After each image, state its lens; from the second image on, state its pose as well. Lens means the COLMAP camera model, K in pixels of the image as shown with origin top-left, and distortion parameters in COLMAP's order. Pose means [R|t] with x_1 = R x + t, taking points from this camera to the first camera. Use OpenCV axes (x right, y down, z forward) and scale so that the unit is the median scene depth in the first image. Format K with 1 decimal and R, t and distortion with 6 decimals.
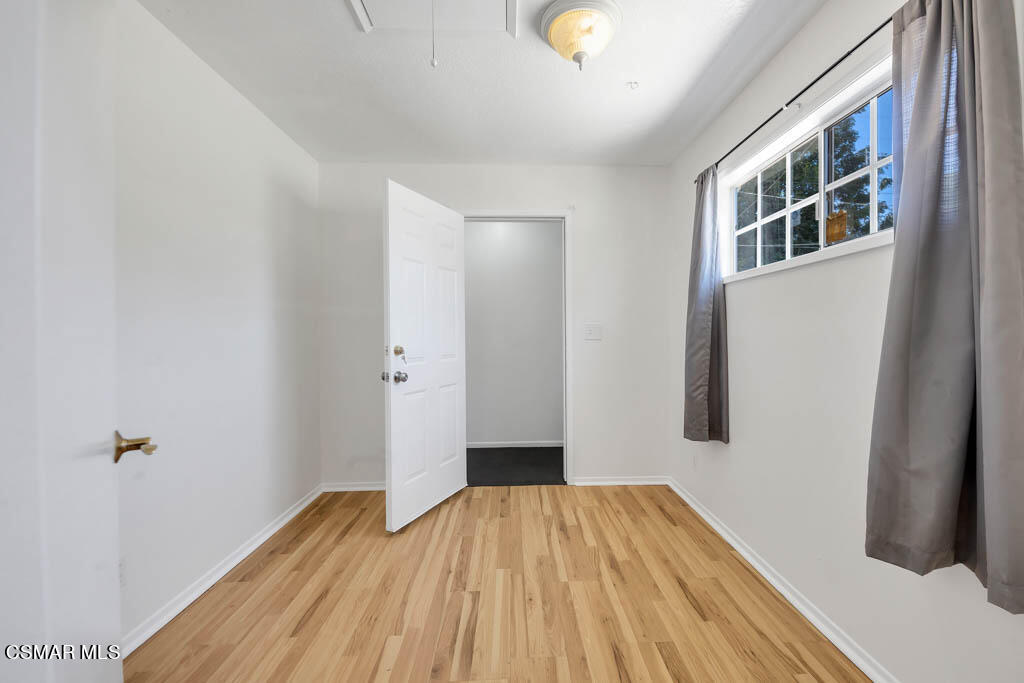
lens RADIAL K [[413.3, 0, 515.8], [0, 413.3, 336.3], [0, 0, 1]] dist [-0.000689, -0.000012]
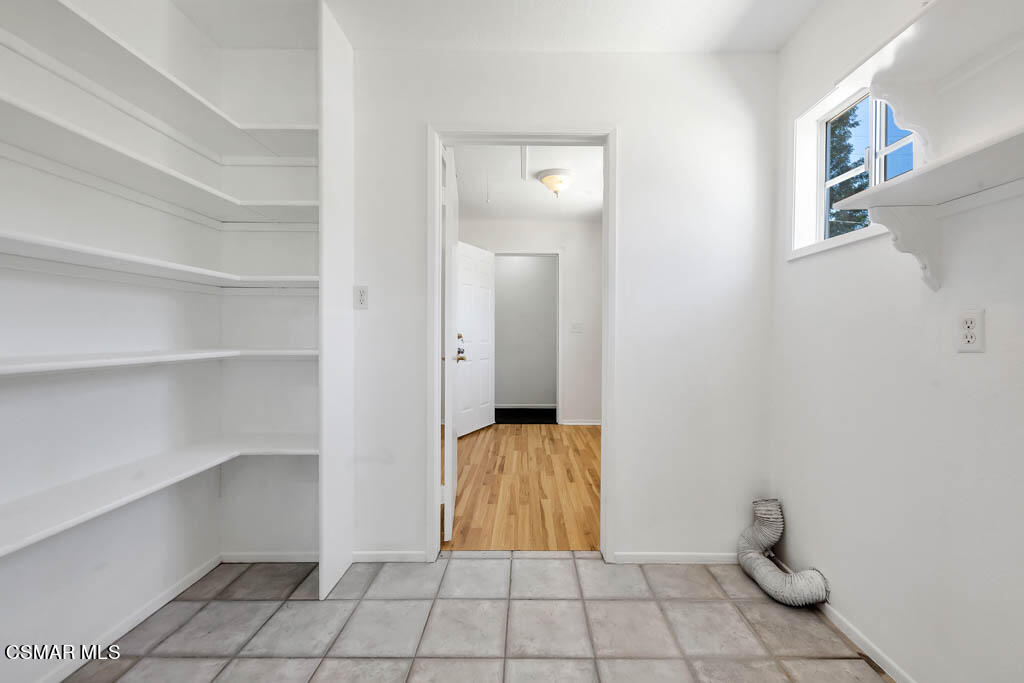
lens RADIAL K [[412.3, 0, 517.6], [0, 412.3, 335.8], [0, 0, 1]] dist [-0.002607, -0.000939]
pose [[0.999410, 0.010468, -0.032722, 0.029584], [-0.010342, 0.999938, 0.004009, 0.029693], [0.032762, -0.003668, 0.999456, -0.962338]]
